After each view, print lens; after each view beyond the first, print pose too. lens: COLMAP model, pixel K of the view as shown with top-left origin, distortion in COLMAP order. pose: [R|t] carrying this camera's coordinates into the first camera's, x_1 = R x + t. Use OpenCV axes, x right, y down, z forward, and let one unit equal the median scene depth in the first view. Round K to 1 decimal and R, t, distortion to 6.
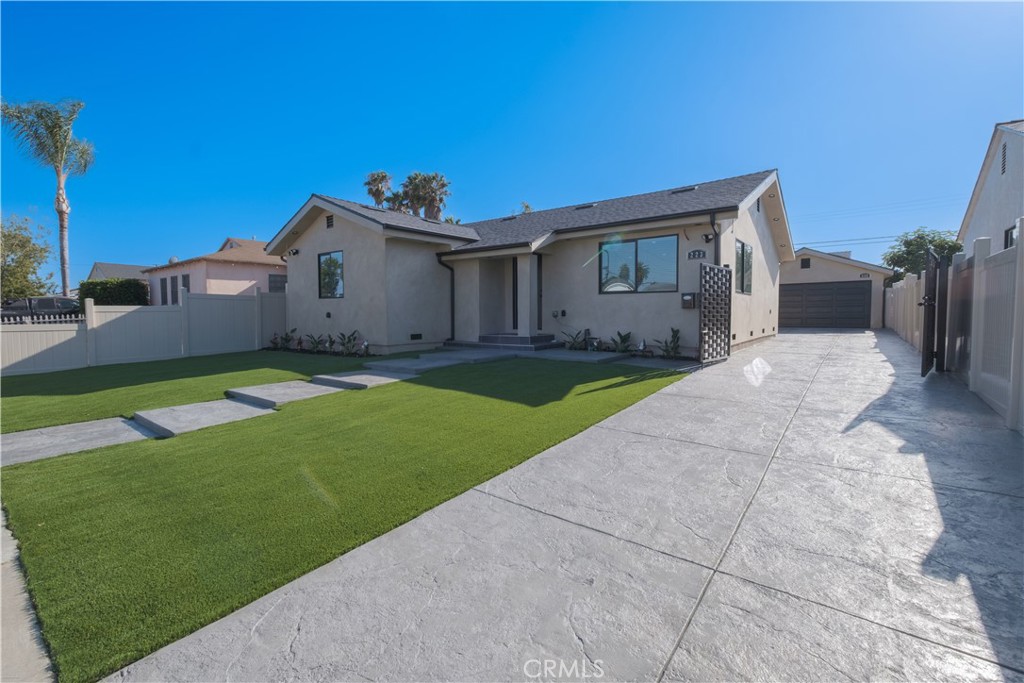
lens RADIAL K [[448.1, 0, 512.9], [0, 448.1, 339.5], [0, 0, 1]] dist [-0.007222, -0.000602]
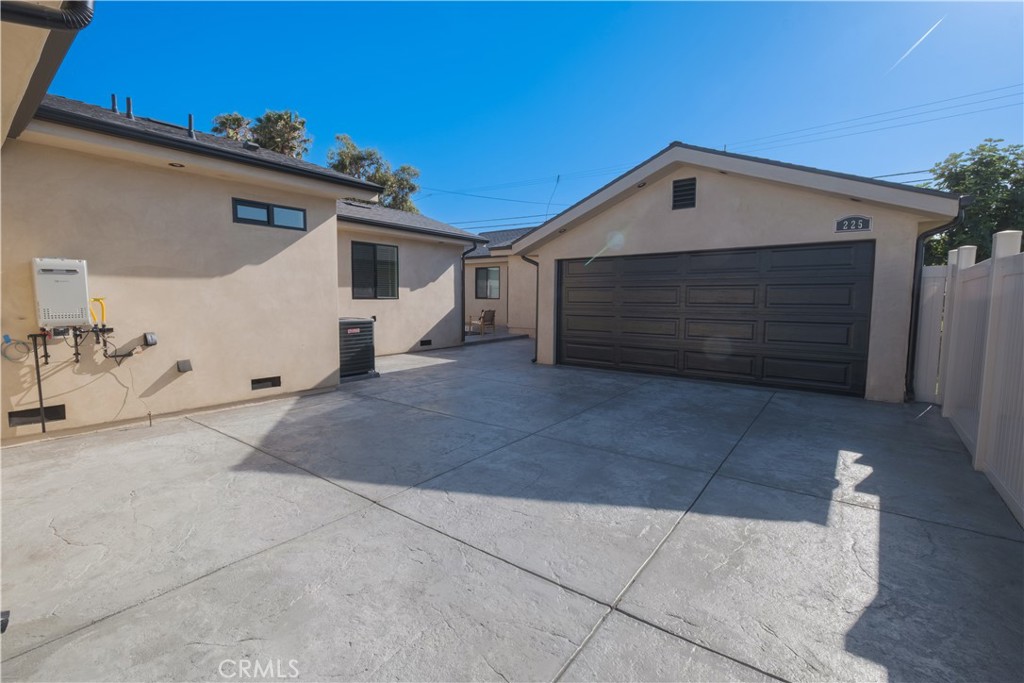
lens RADIAL K [[448.1, 0, 512.0], [0, 448.1, 338.6], [0, 0, 1]] dist [-0.007222, -0.000602]
pose [[0.999910, 0.012791, -0.003988, 0.529351], [-0.012654, 0.999386, 0.032668, -0.069298], [0.004403, -0.032615, 0.999458, 0.656720]]
